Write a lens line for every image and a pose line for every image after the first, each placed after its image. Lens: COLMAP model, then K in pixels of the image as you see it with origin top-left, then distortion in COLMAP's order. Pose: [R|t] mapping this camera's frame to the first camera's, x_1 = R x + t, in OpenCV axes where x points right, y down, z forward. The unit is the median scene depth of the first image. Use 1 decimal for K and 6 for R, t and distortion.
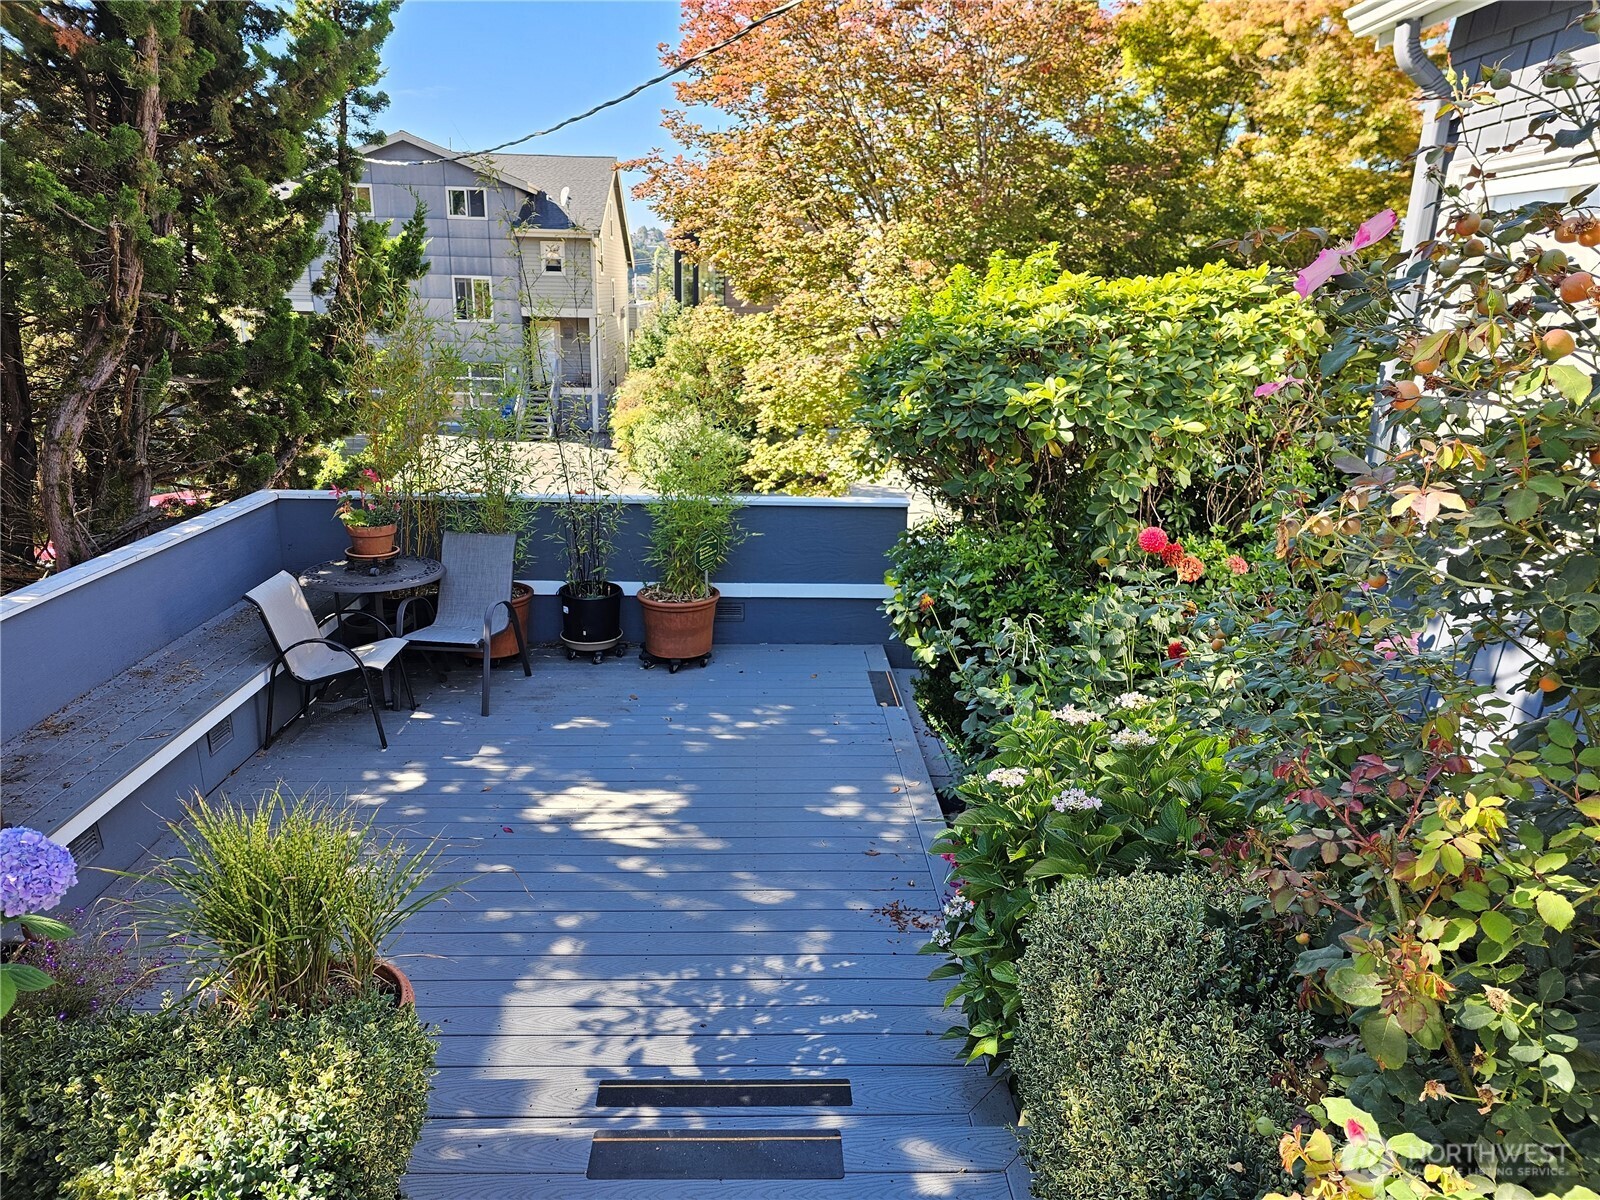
lens RADIAL K [[1079.6, 0, 795.8], [0, 1079.6, 597.4], [0, 0, 1]] dist [0.062169, -0.051004]
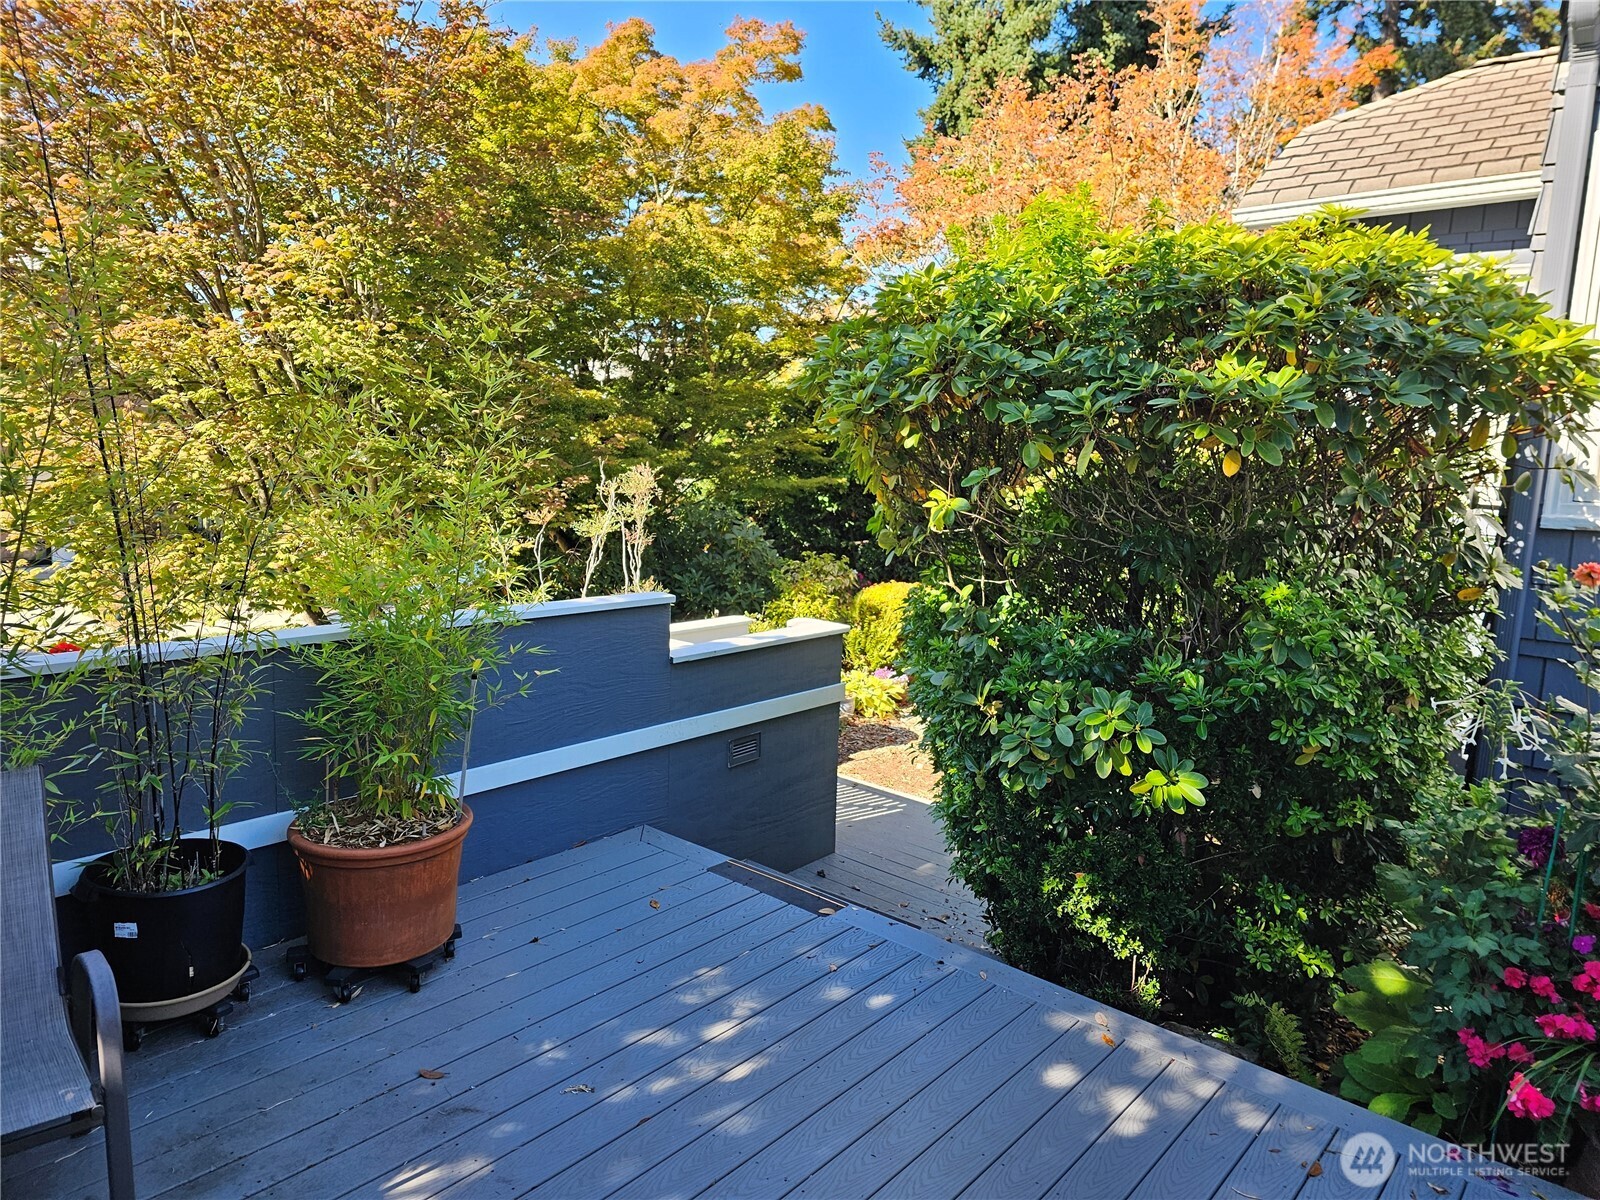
lens RADIAL K [[1079.6, 0, 799.1], [0, 1079.6, 601.1], [0, 0, 1]] dist [0.062169, -0.051004]
pose [[0.680995, -0.093715, 0.726266, -0.366110], [0.188485, 0.980793, -0.050178, -0.041987], [-0.707615, 0.171061, 0.685580, 0.614065]]
